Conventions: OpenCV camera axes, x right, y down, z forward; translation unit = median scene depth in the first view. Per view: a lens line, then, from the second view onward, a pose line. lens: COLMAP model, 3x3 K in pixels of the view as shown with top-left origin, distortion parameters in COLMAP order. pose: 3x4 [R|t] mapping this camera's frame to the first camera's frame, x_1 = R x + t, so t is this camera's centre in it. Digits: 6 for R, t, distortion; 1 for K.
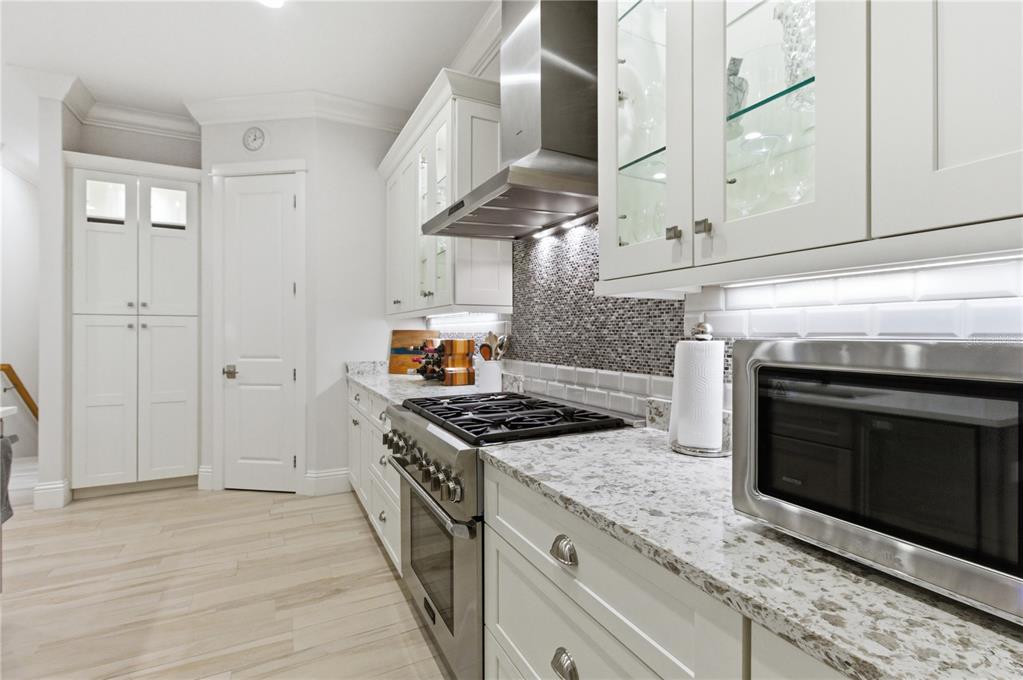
lens RADIAL K [[474.9, 0, 513.3], [0, 474.9, 335.0], [0, 0, 1]] dist [-0.007968, 0.004166]
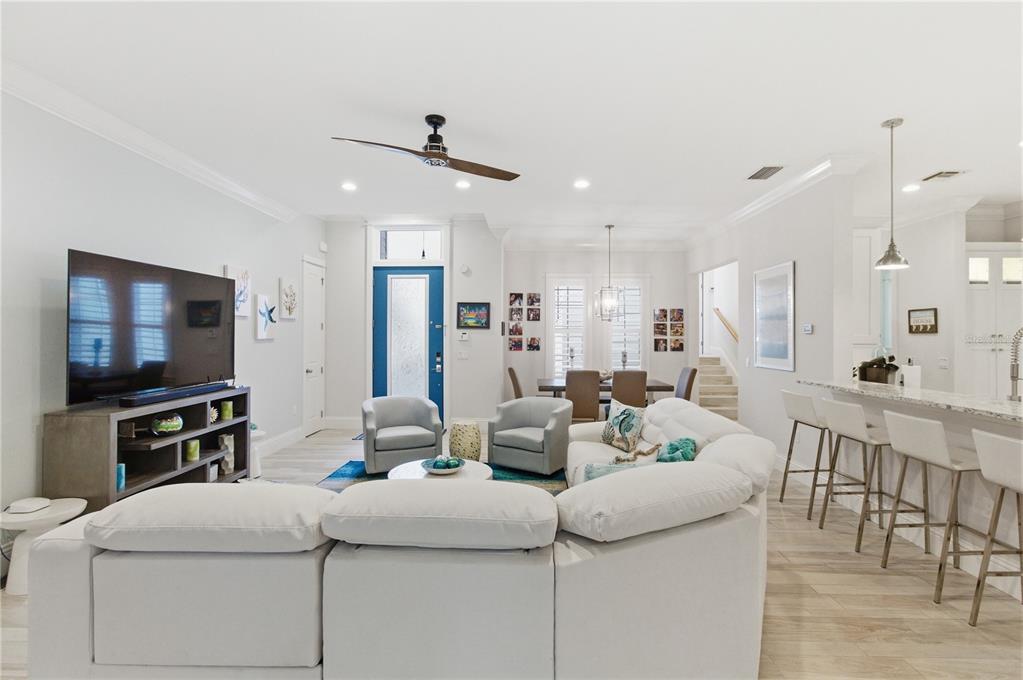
lens RADIAL K [[474.9, 0, 508.7], [0, 474.9, 331.5], [0, 0, 1]] dist [-0.007968, 0.004166]
pose [[0.874022, -0.004240, -0.485869, -1.446939], [-0.001600, 0.999931, -0.011604, -0.058671], [0.485884, 0.010919, 0.873955, -1.110619]]
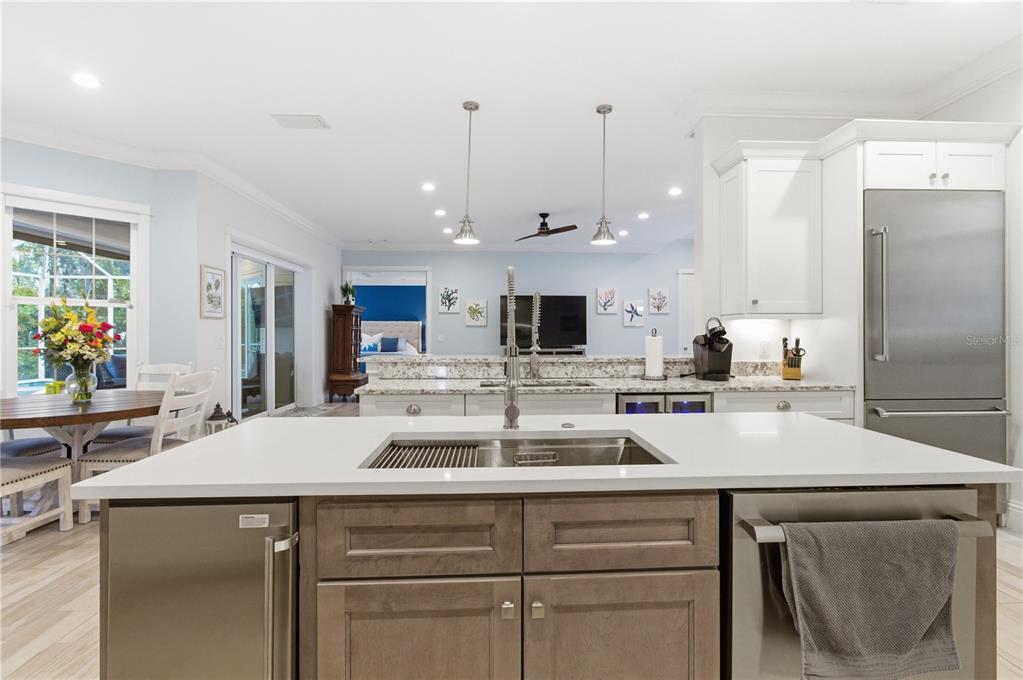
lens RADIAL K [[474.9, 0, 516.3], [0, 474.9, 330.5], [0, 0, 1]] dist [-0.007968, 0.004166]
pose [[-0.403558, -0.007956, -0.914919, -0.162025], [-0.001792, 0.999967, -0.007905, -0.001310], [0.914952, -0.001550, -0.403559, 0.362487]]
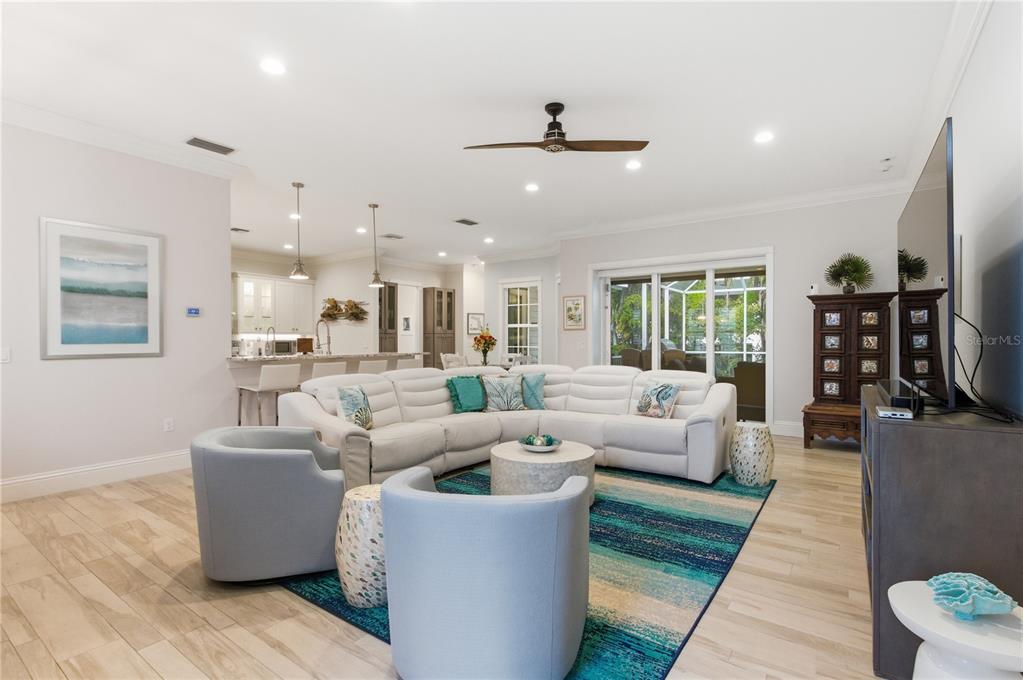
lens RADIAL K [[474.9, 0, 506.6], [0, 474.9, 342.8], [0, 0, 1]] dist [-0.007968, 0.004166]
pose [[-0.465376, -0.008119, 0.885076, -2.891408], [0.001253, 0.999951, 0.009832, -0.008310], [-0.885112, 0.005685, -0.465343, 0.237745]]
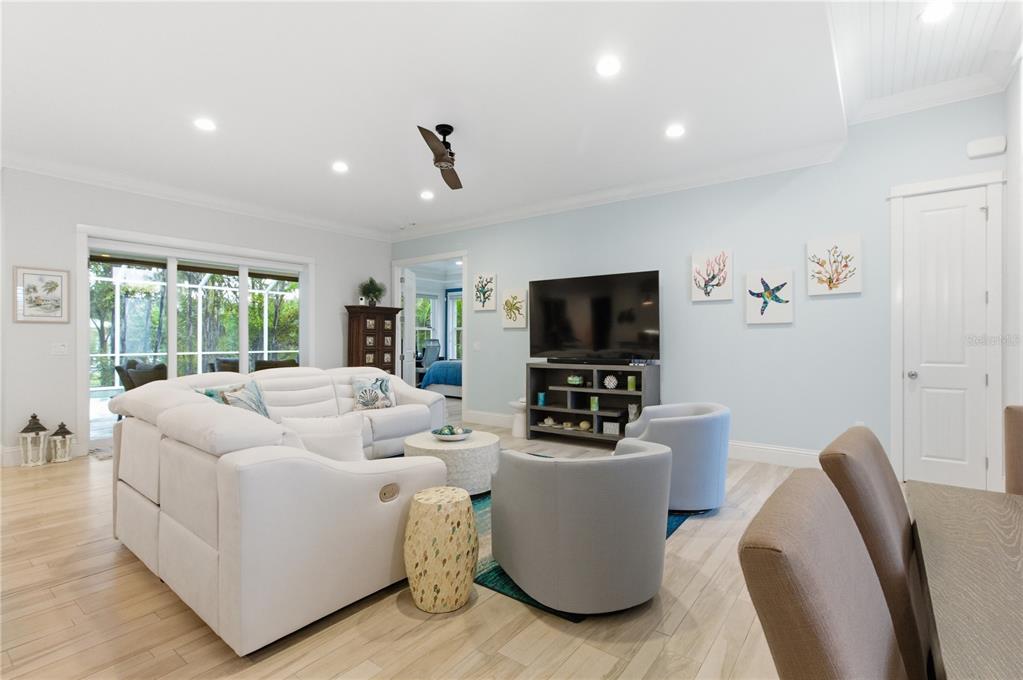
lens RADIAL K [[474.9, 0, 526.5], [0, 474.9, 339.8], [0, 0, 1]] dist [-0.007968, 0.004166]
pose [[-0.892800, -0.001320, -0.450451, -1.719107], [-0.002543, 0.999995, 0.002110, -0.005938], [0.450446, 0.003029, -0.892799, 0.757973]]
